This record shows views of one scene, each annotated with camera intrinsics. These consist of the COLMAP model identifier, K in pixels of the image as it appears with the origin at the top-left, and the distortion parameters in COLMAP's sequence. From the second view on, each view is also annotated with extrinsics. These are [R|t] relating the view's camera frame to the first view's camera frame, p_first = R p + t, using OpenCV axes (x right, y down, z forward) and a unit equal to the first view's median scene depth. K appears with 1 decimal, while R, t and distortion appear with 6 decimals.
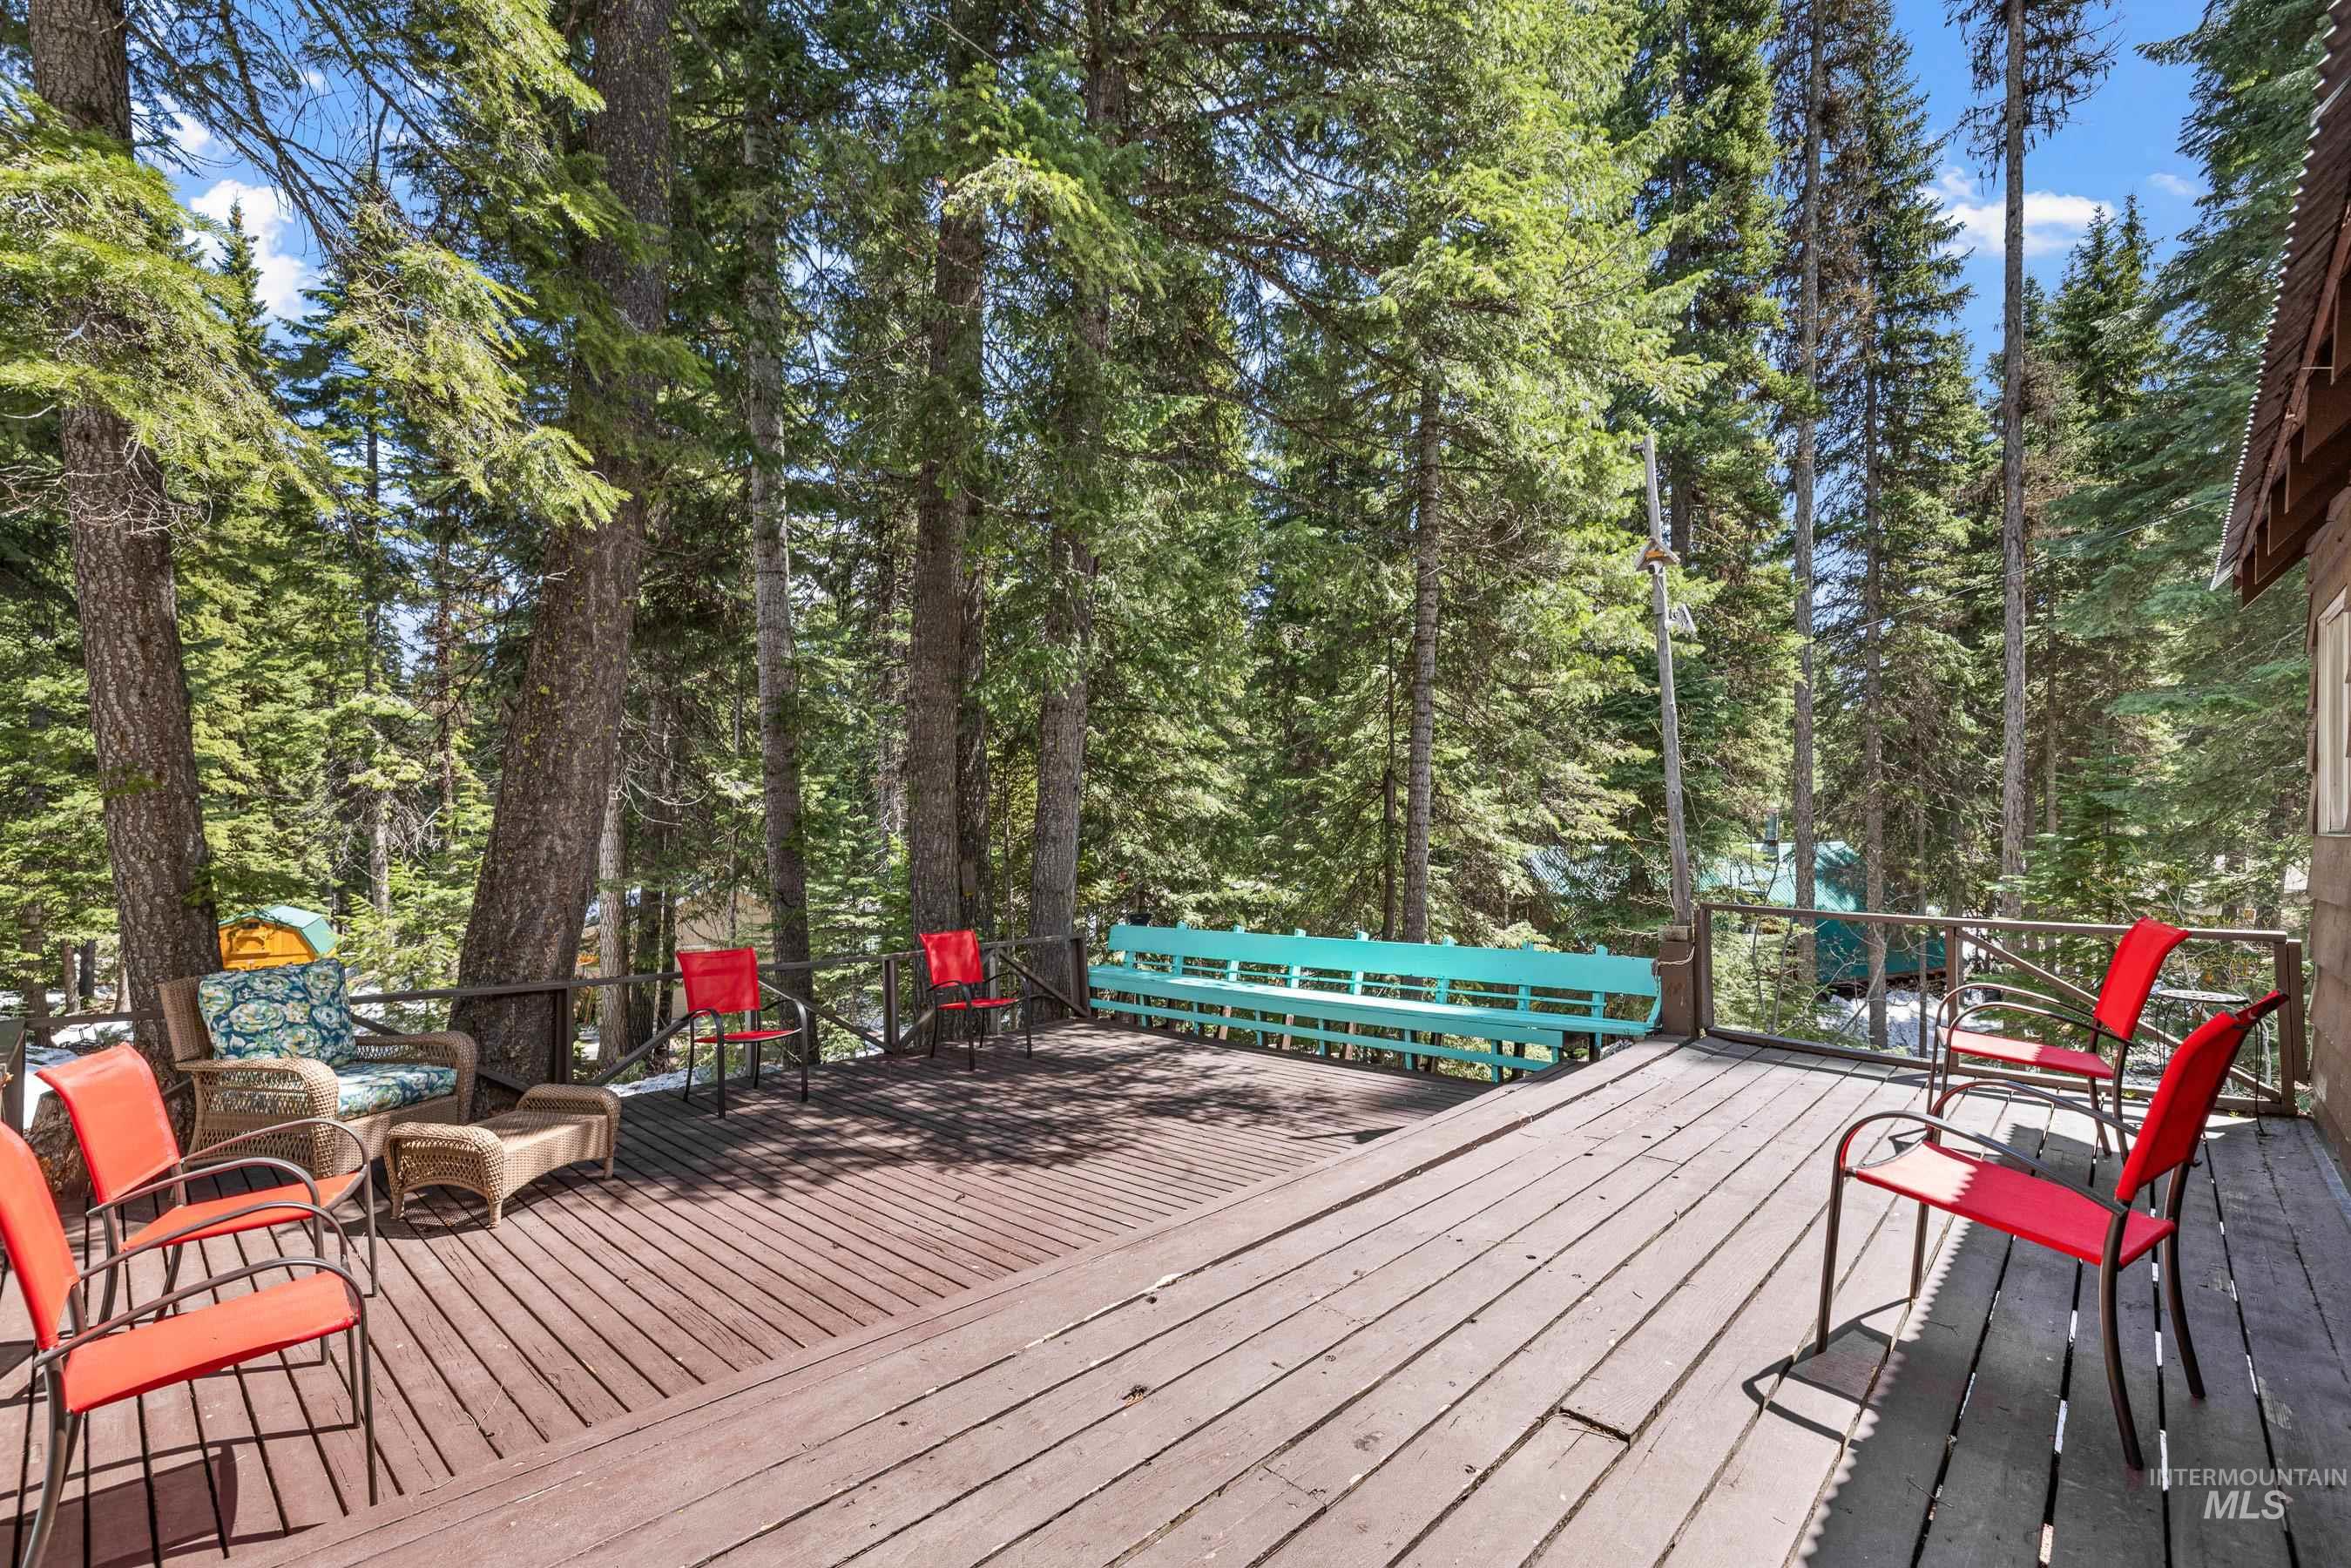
lens RADIAL K [[992.1, 0, 1175.5], [0, 992.1, 784.0], [0, 0, 1]] dist [0.001188, 0.000092]
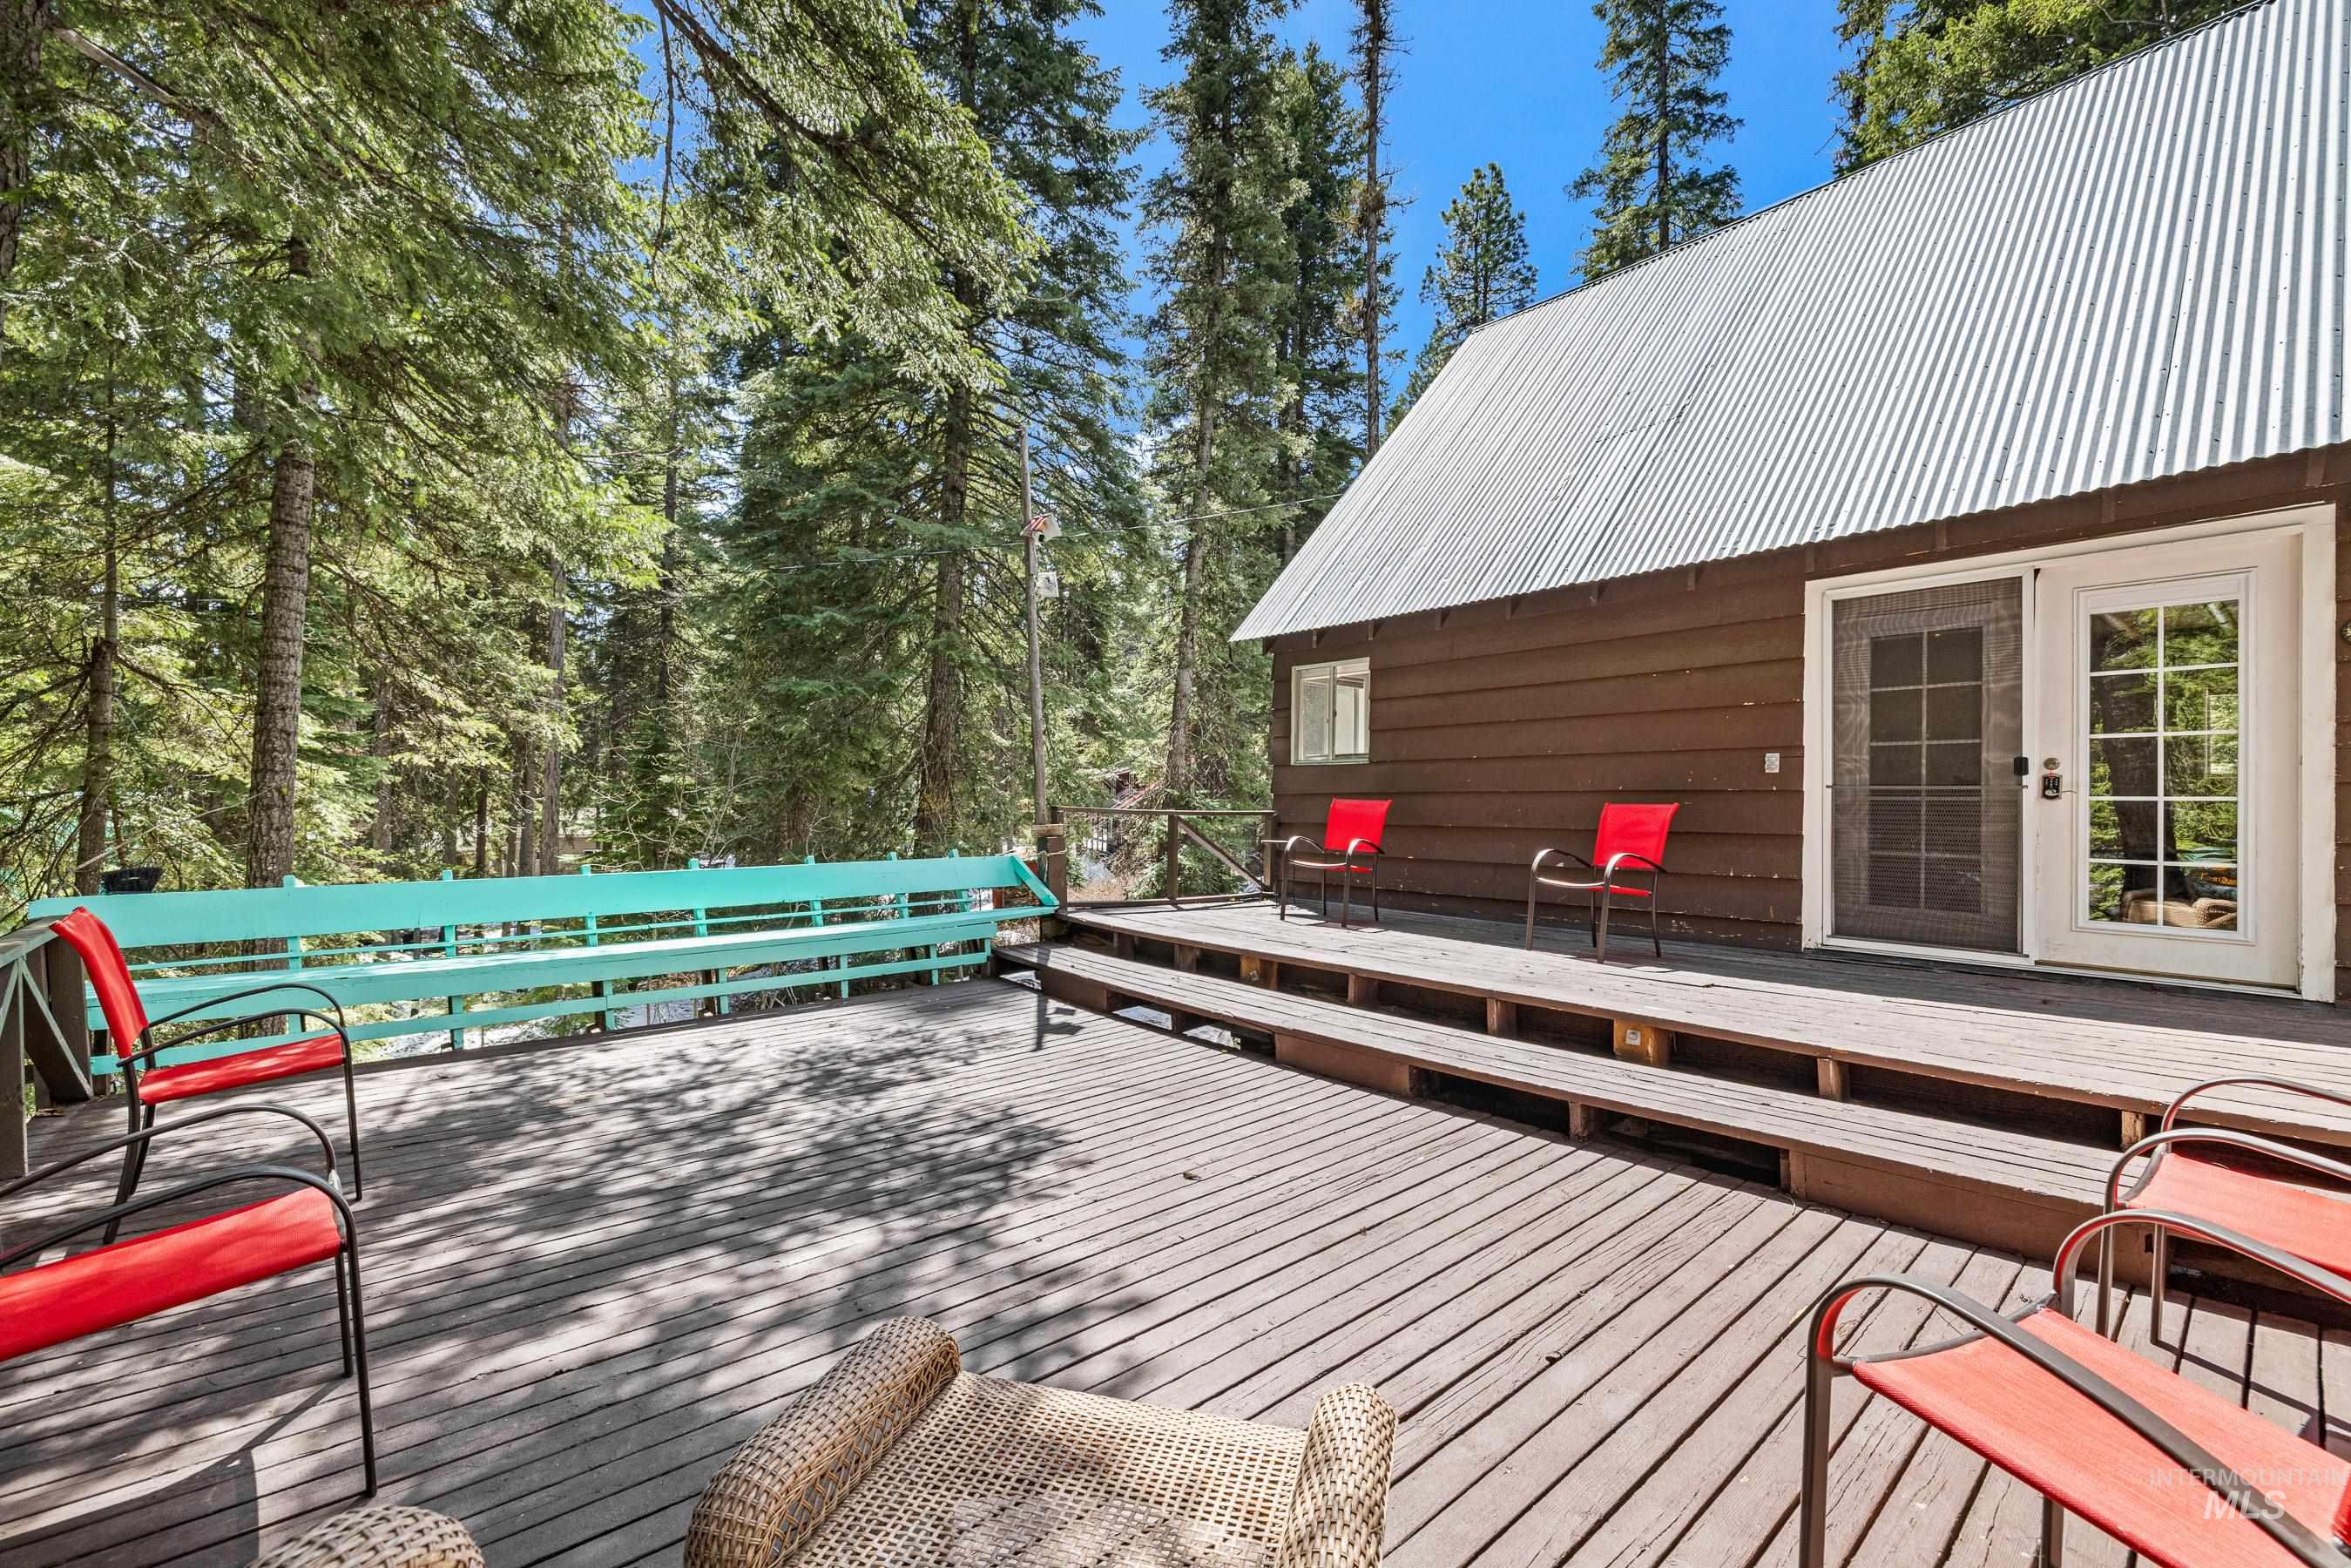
lens RADIAL K [[992.1, 0, 1175.5], [0, 992.1, 784.0], [0, 0, 1]] dist [0.001188, 0.000092]
pose [[0.110019, 0.025753, 0.993596, -0.807531], [-0.069582, 0.997411, -0.018147, 0.115851], [-0.991491, -0.067140, 0.111526, 0.793074]]
